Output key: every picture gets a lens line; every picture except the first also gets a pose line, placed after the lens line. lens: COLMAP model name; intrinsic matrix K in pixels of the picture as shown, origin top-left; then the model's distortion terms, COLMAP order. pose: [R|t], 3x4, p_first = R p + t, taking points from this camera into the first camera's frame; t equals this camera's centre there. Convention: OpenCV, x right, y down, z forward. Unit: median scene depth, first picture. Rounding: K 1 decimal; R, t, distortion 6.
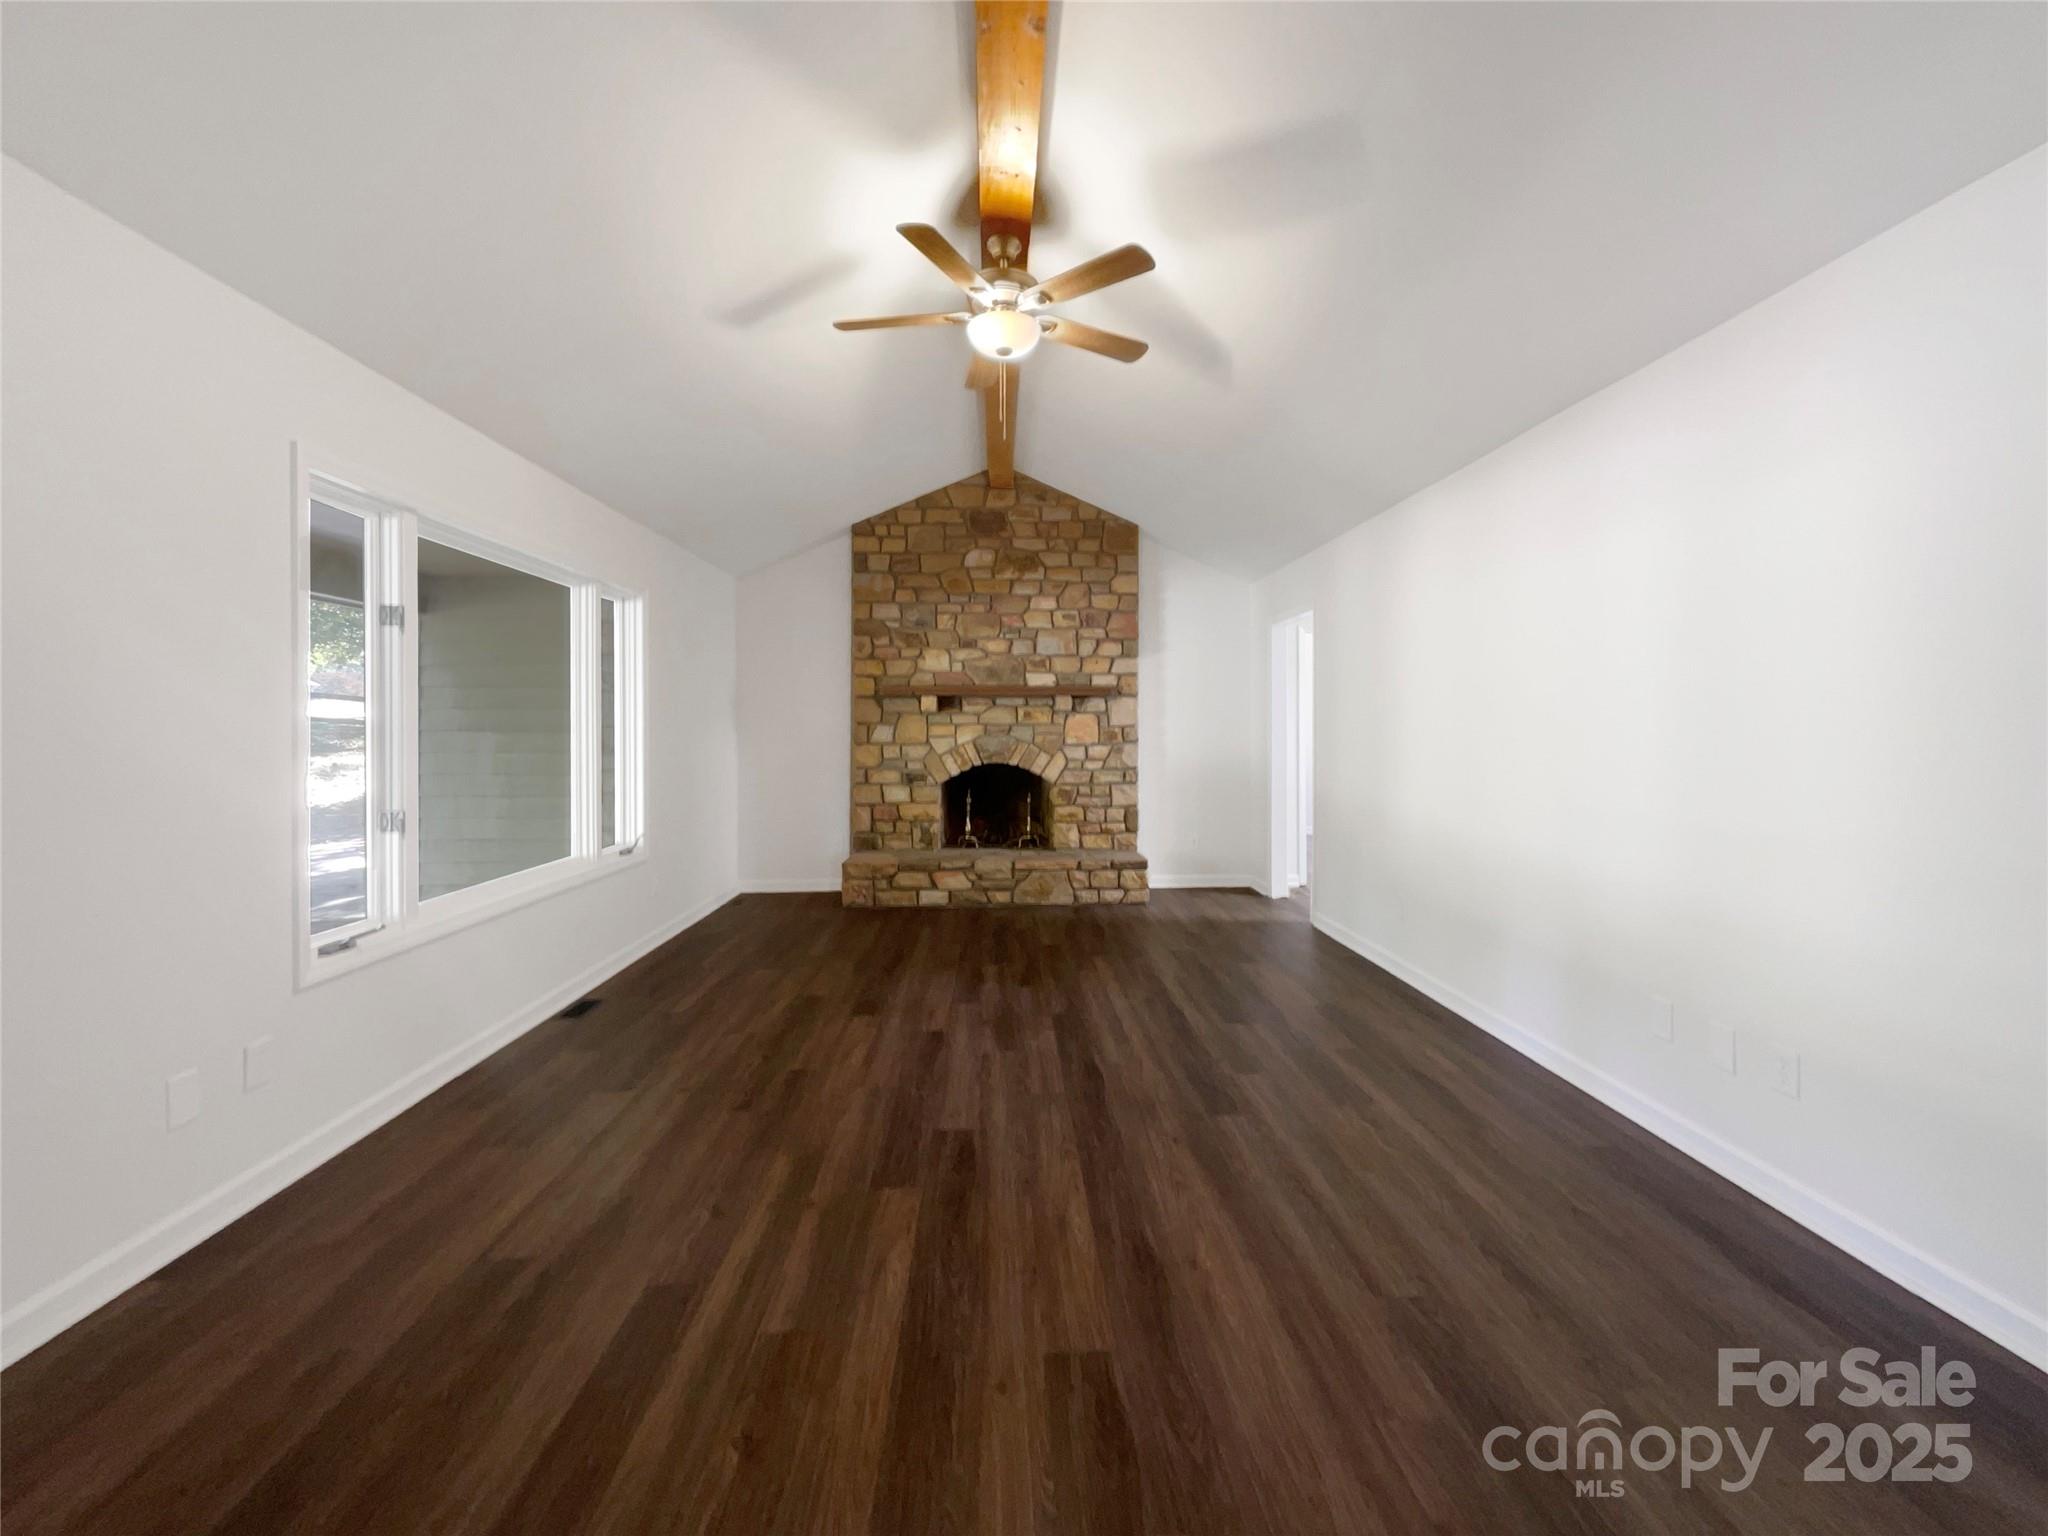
lens RADIAL K [[844.5, 0, 1037.7], [0, 844.5, 736.1], [0, 0, 1]] dist [-0.001179, 0.000687]
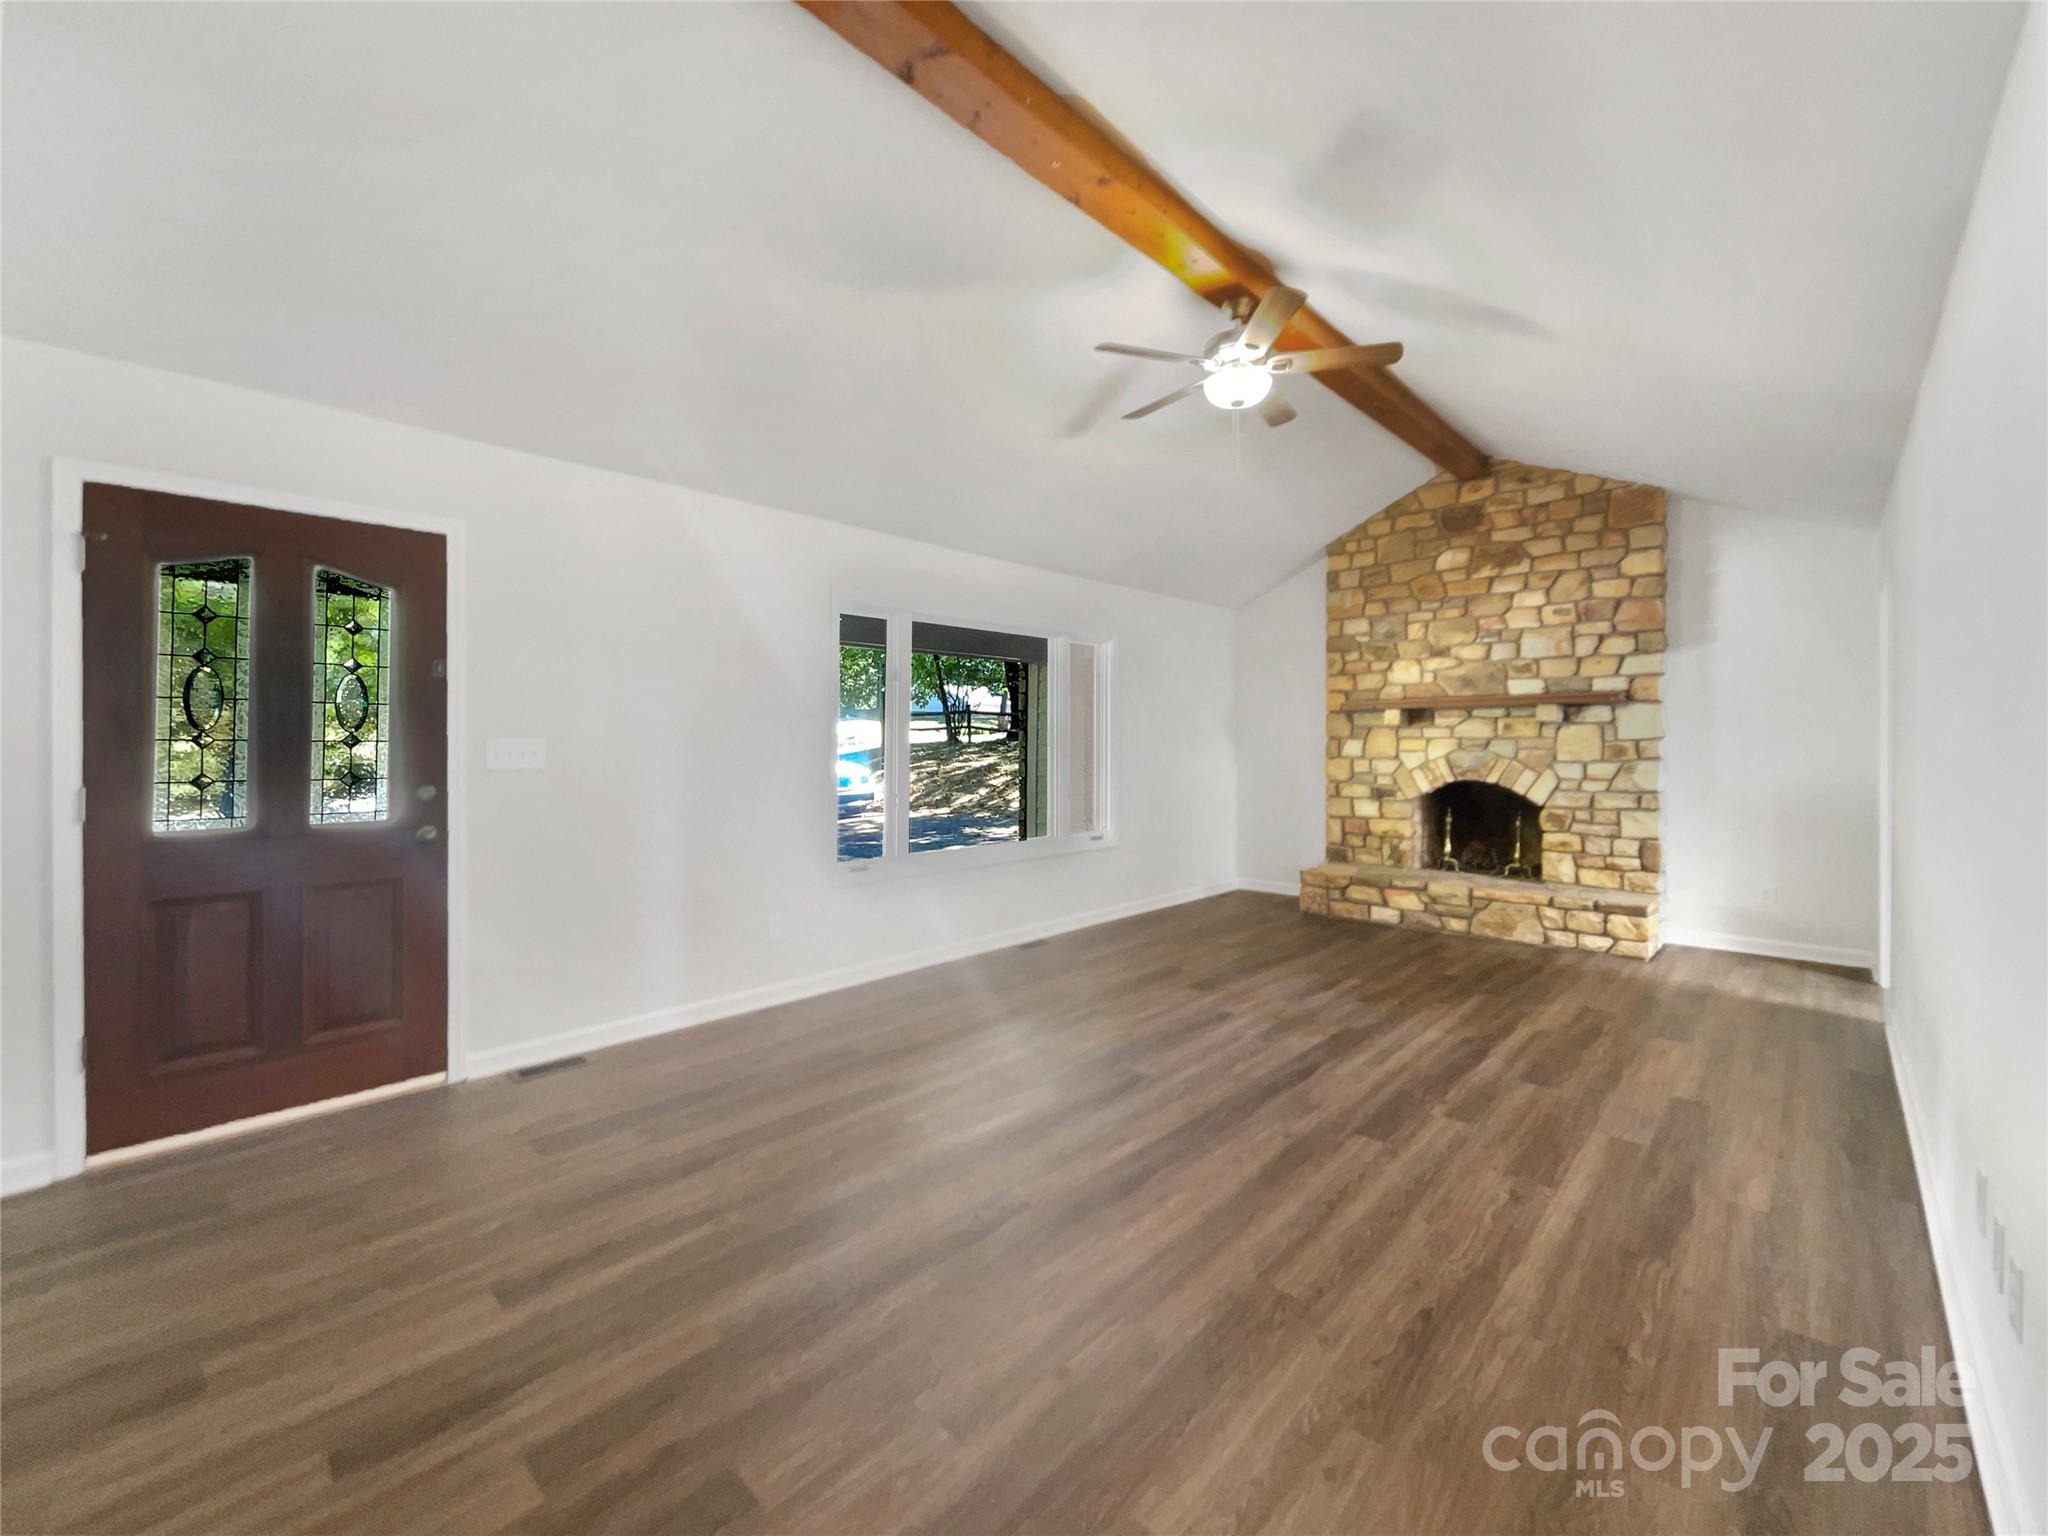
lens RADIAL K [[844.5, 0, 1029.9], [0, 844.5, 752.5], [0, 0, 1]] dist [-0.001179, 0.000687]
pose [[0.696028, 0.006999, -0.717980, 0.276885], [-0.007422, 0.999969, 0.002553, 0.003100], [0.717976, 0.003552, 0.696059, 0.019708]]
